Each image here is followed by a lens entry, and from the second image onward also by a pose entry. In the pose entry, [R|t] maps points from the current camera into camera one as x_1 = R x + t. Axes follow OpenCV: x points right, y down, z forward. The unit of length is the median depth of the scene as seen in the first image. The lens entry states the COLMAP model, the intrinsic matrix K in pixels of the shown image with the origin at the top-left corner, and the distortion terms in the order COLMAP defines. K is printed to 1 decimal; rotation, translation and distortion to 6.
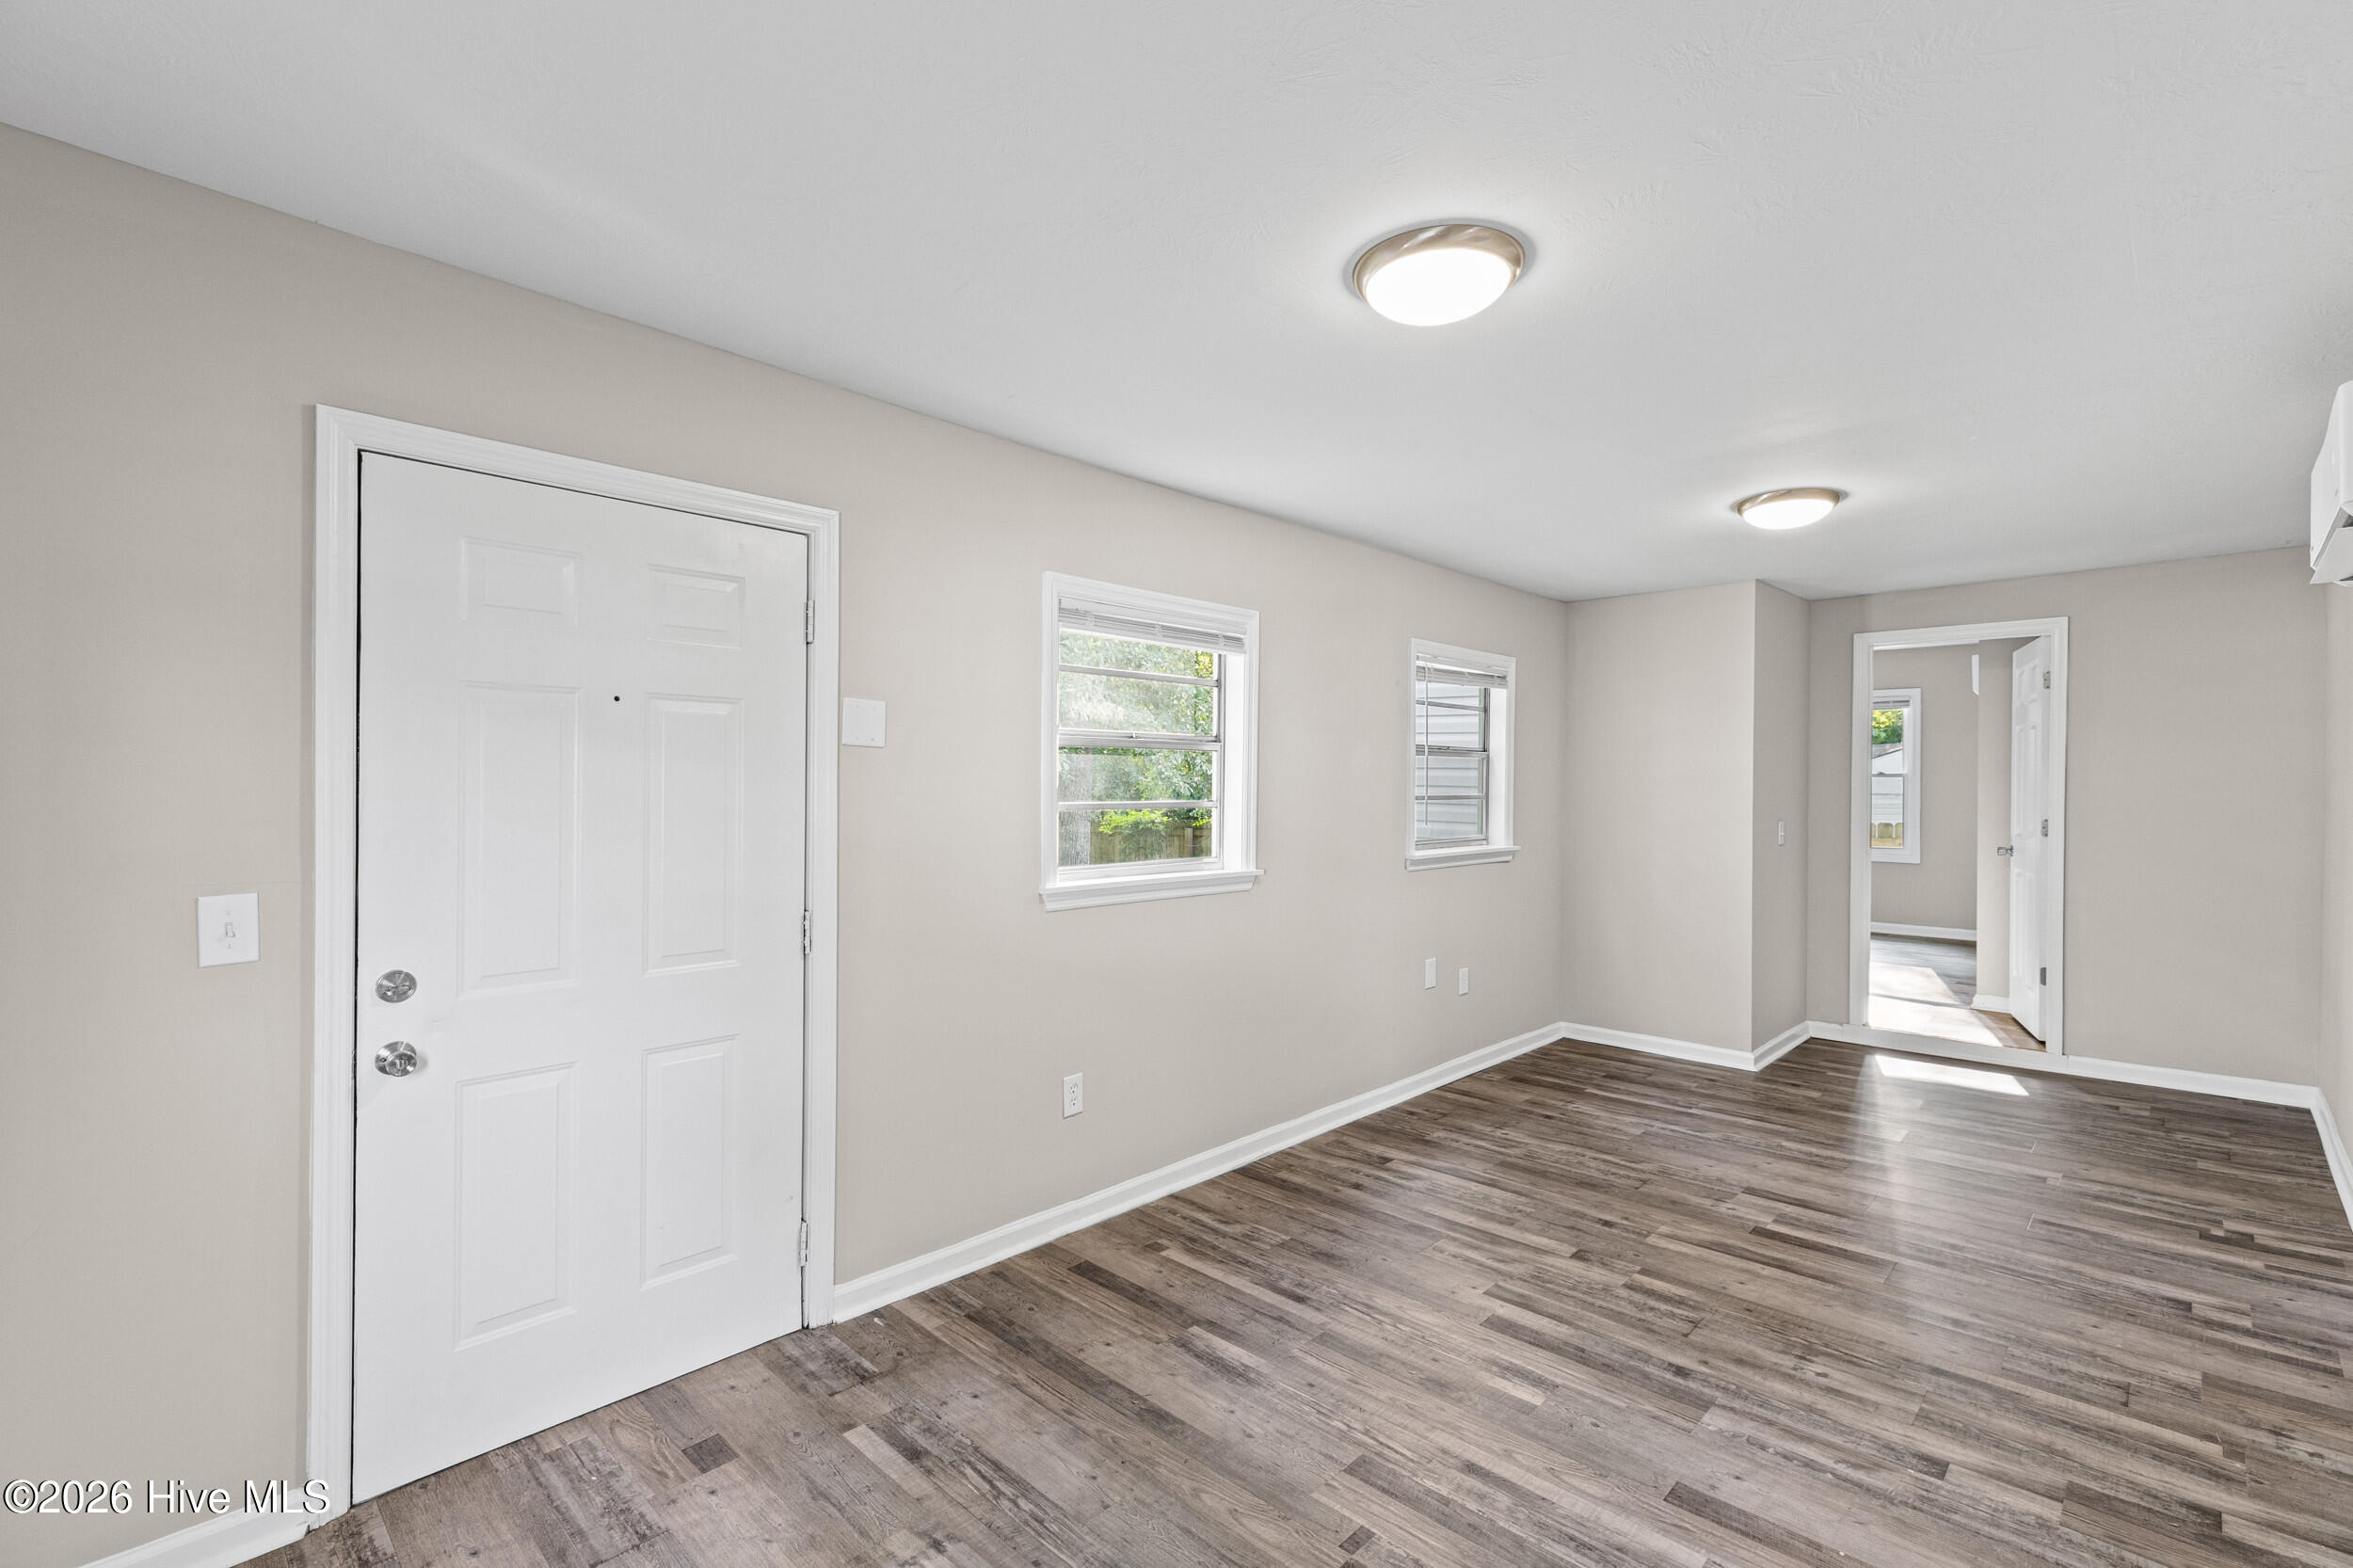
lens RADIAL K [[1054.7, 0, 1176.3], [0, 1054.7, 784.8], [0, 0, 1]] dist [-0.000690, 0.000245]
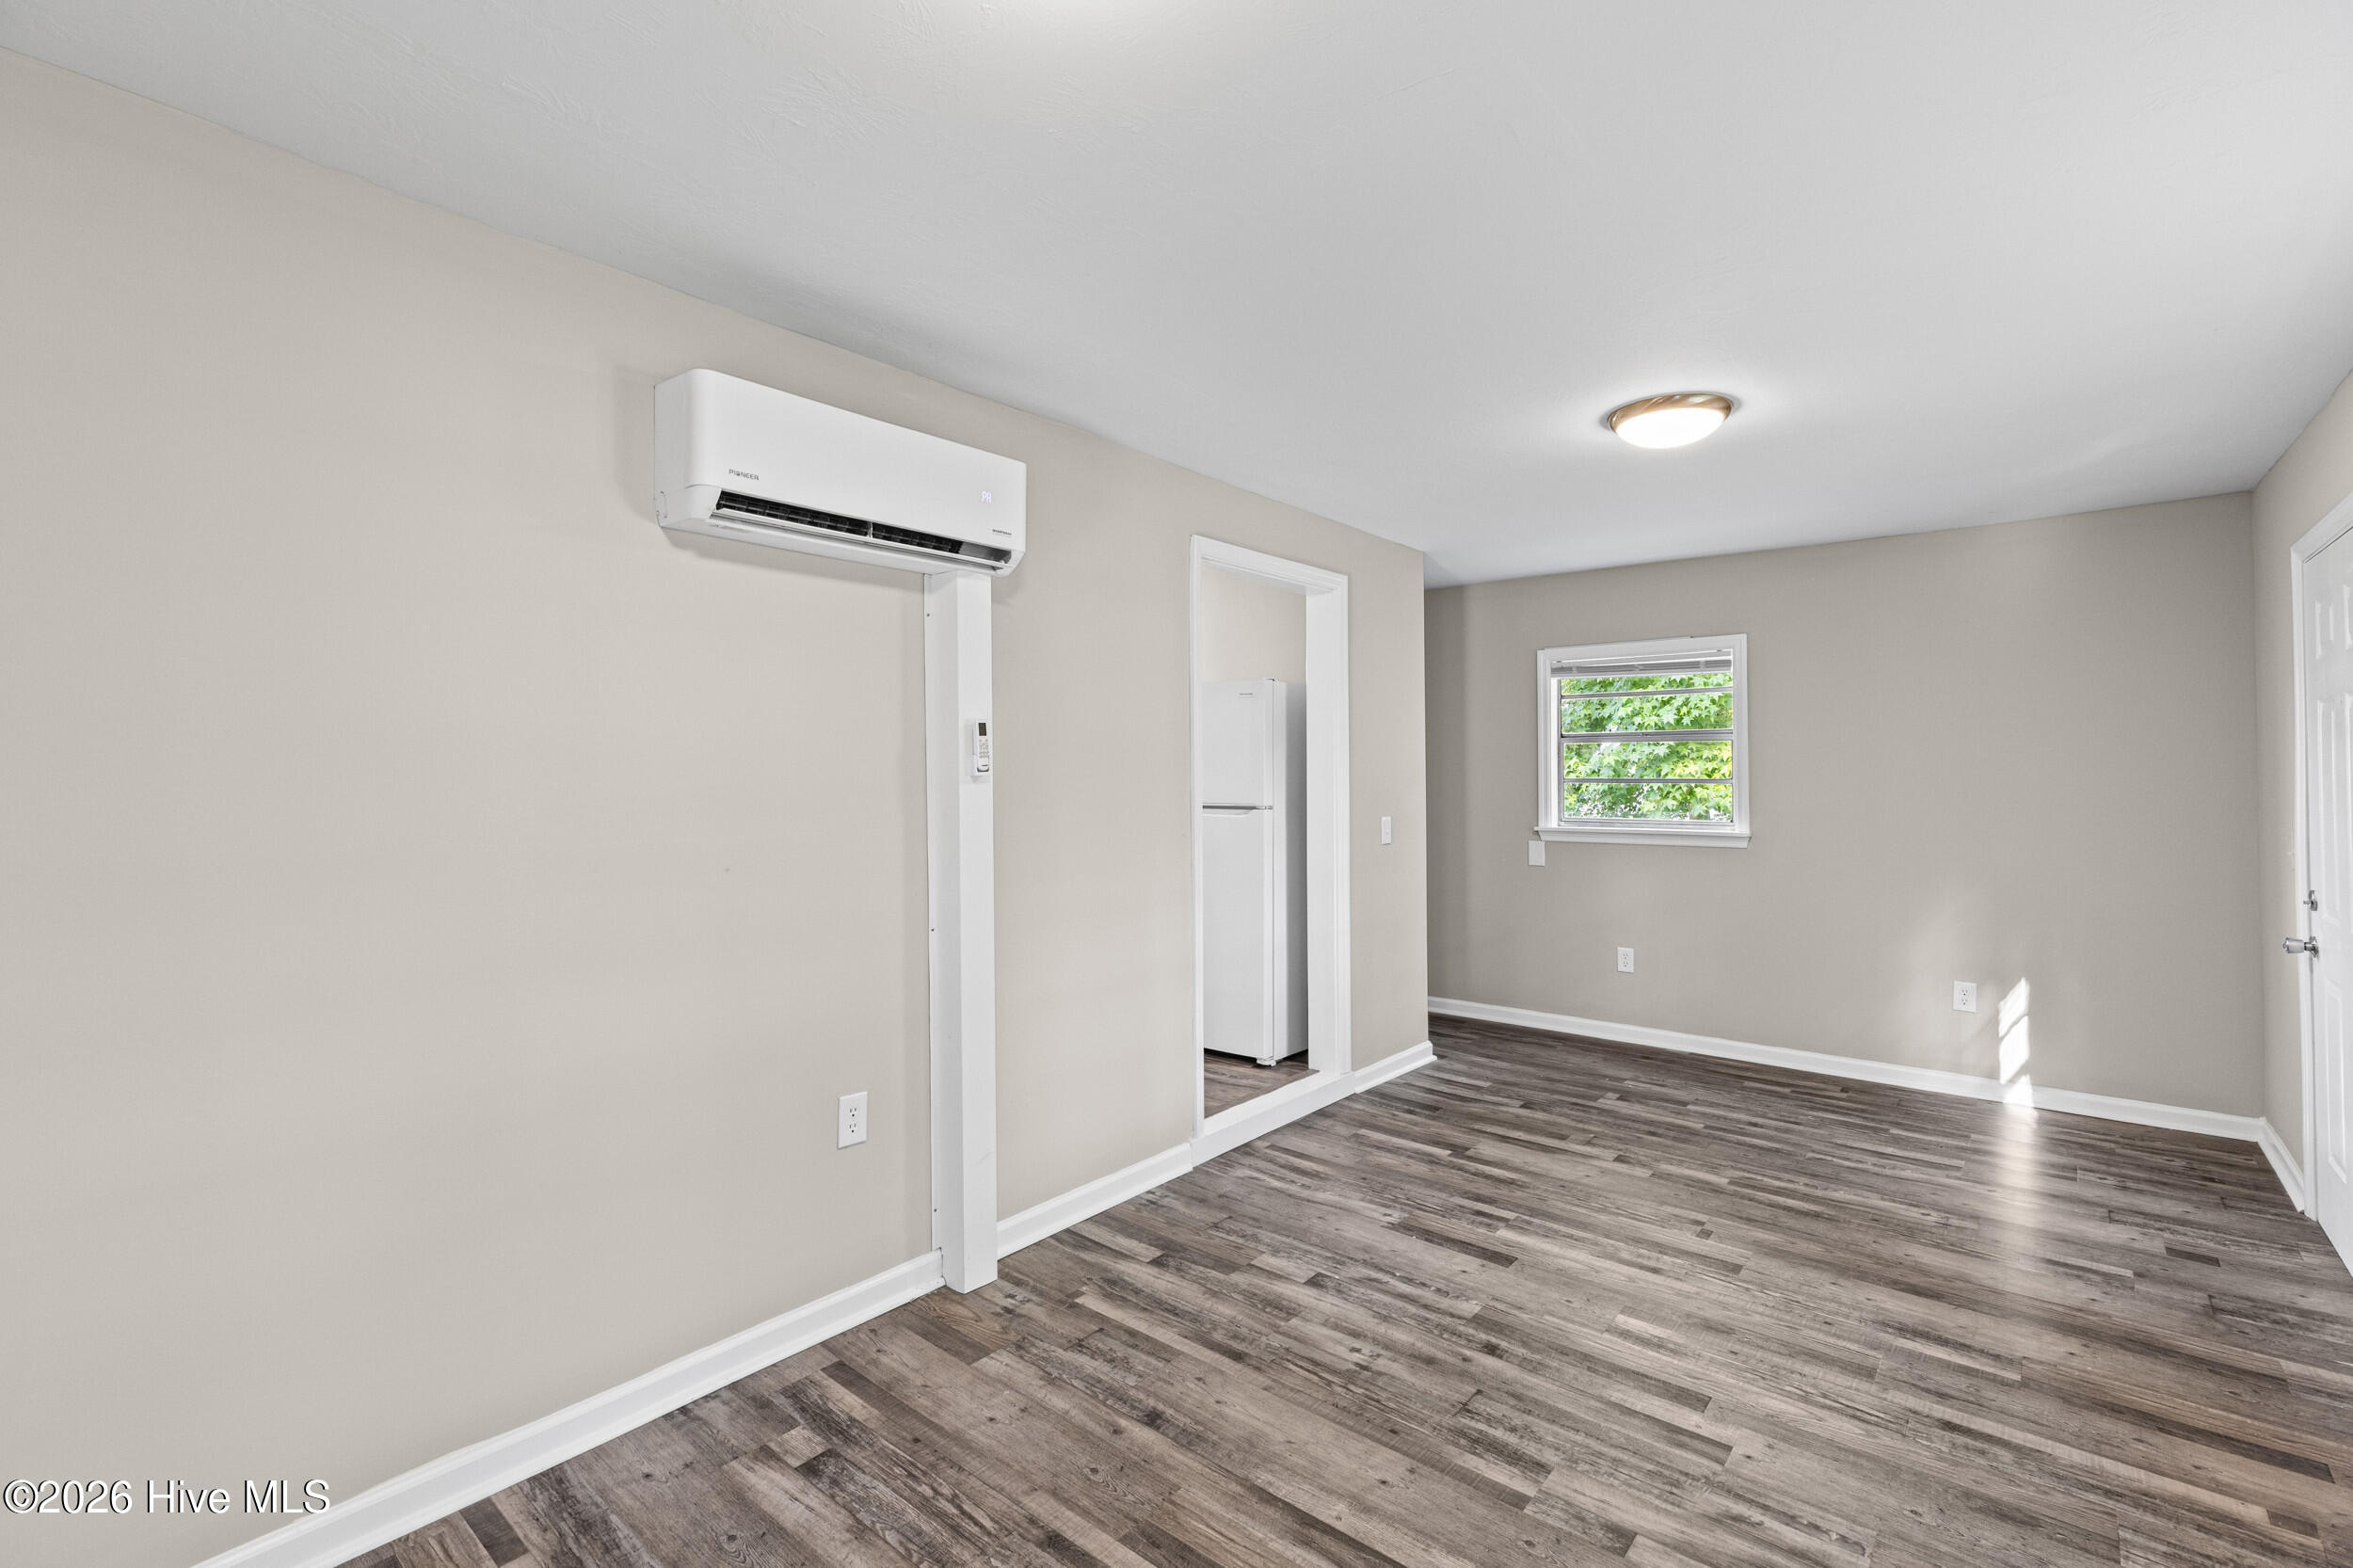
lens RADIAL K [[1054.7, 0, 1173.0], [0, 1054.7, 768.5], [0, 0, 1]] dist [-0.000690, 0.000245]
pose [[-0.997512, -0.004484, -0.070356, 0.858493], [-0.004481, 0.999990, -0.000195, 0.003951], [0.070356, 0.000121, -0.997522, 1.990703]]
